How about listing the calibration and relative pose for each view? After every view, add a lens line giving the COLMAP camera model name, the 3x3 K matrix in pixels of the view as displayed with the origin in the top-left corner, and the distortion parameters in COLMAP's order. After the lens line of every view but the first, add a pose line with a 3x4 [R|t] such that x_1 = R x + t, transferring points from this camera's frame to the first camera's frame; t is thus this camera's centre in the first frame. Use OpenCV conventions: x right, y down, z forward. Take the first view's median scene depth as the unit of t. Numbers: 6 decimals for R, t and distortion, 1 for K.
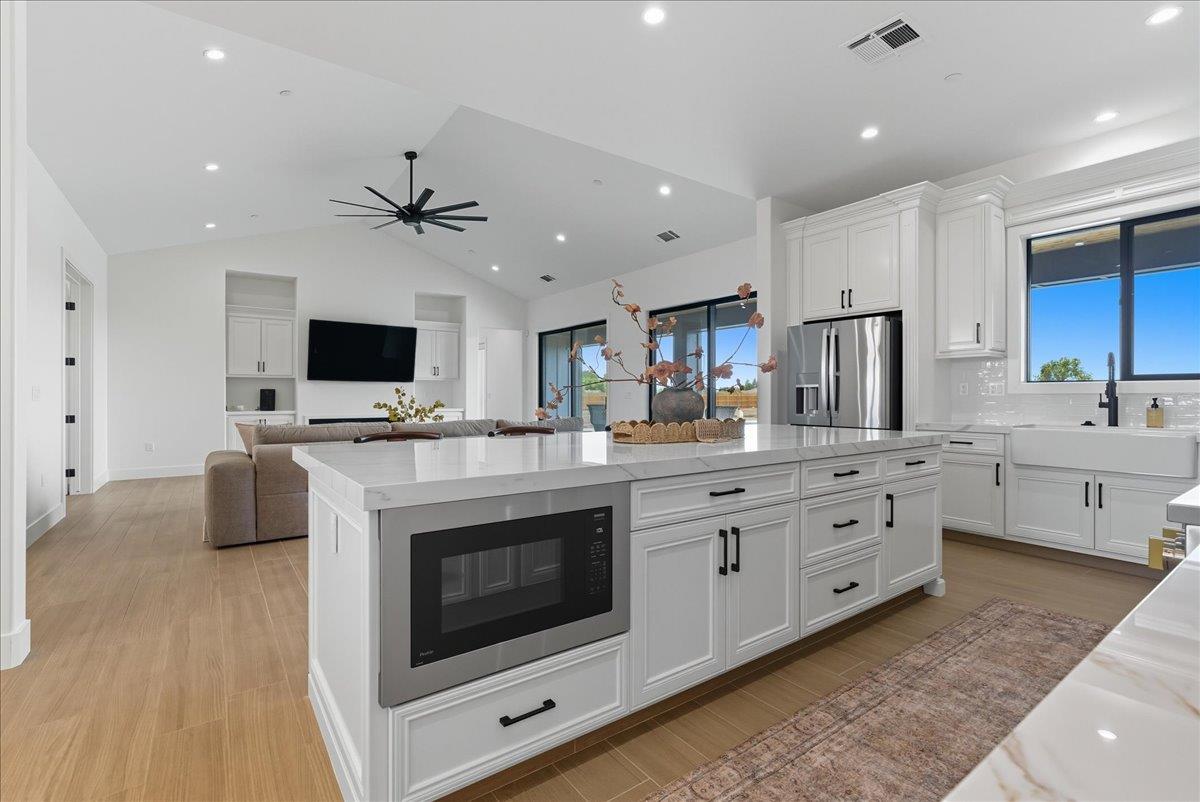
lens RADIAL K [[543.3, 0, 598.9], [0, 543.3, 400.0], [0, 0, 1]] dist [0.000020, 0.000596]
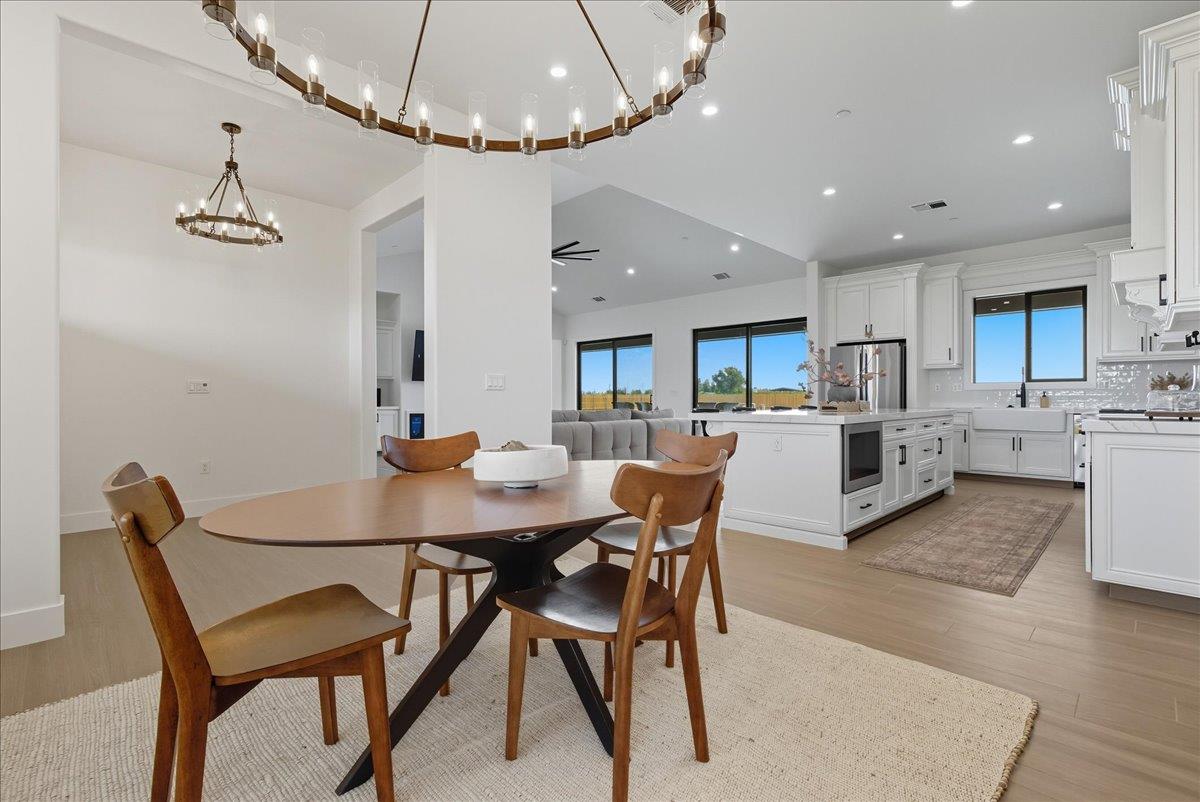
lens RADIAL K [[543.3, 0, 600.0], [0, 543.3, 402.3], [0, 0, 1]] dist [0.000020, 0.000596]
pose [[0.987366, -0.001986, 0.158442, -0.585707], [0.001939, 0.999998, 0.000449, 0.021642], [-0.158442, -0.000136, 0.987368, -0.450824]]
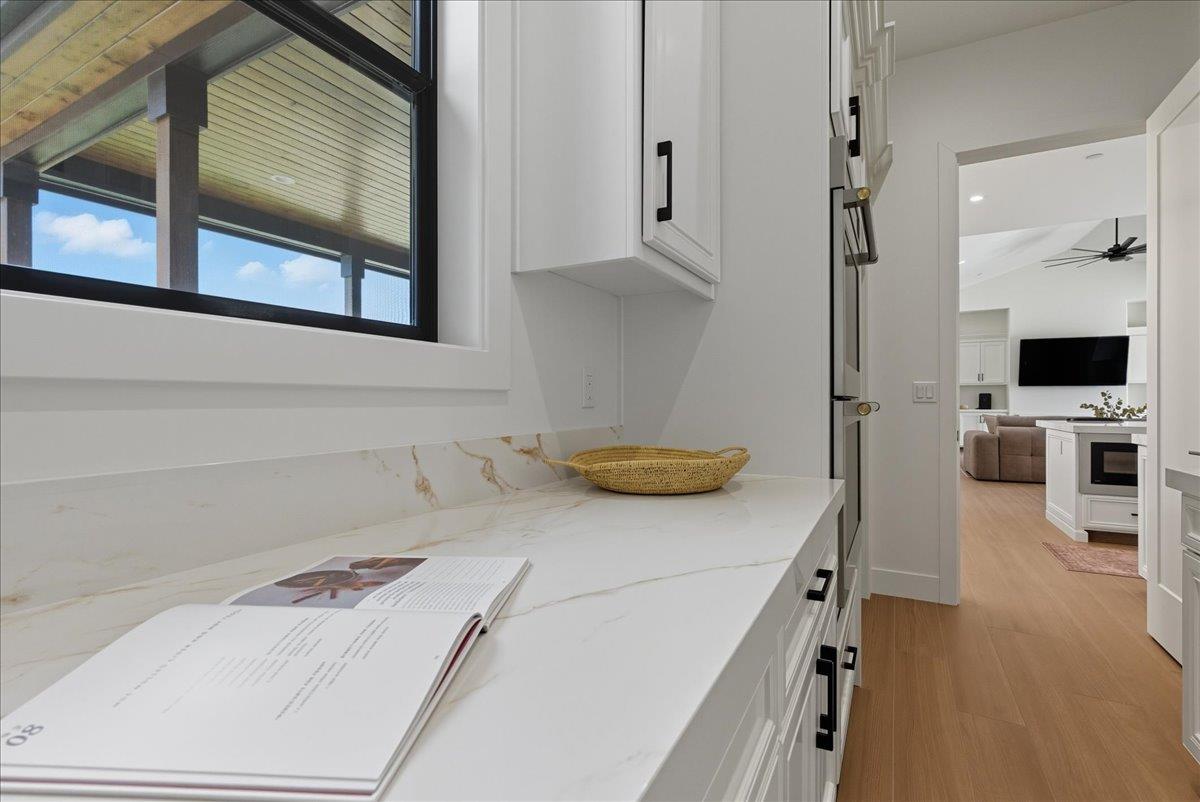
lens RADIAL K [[543.3, 0, 606.5], [0, 543.3, 400.4], [0, 0, 1]] dist [0.000020, 0.000596]
pose [[0.441828, 0.001111, -0.897099, 0.358114], [-0.003256, 0.999995, -0.000364, 0.002137], [0.897094, 0.003082, 0.441829, -0.841904]]
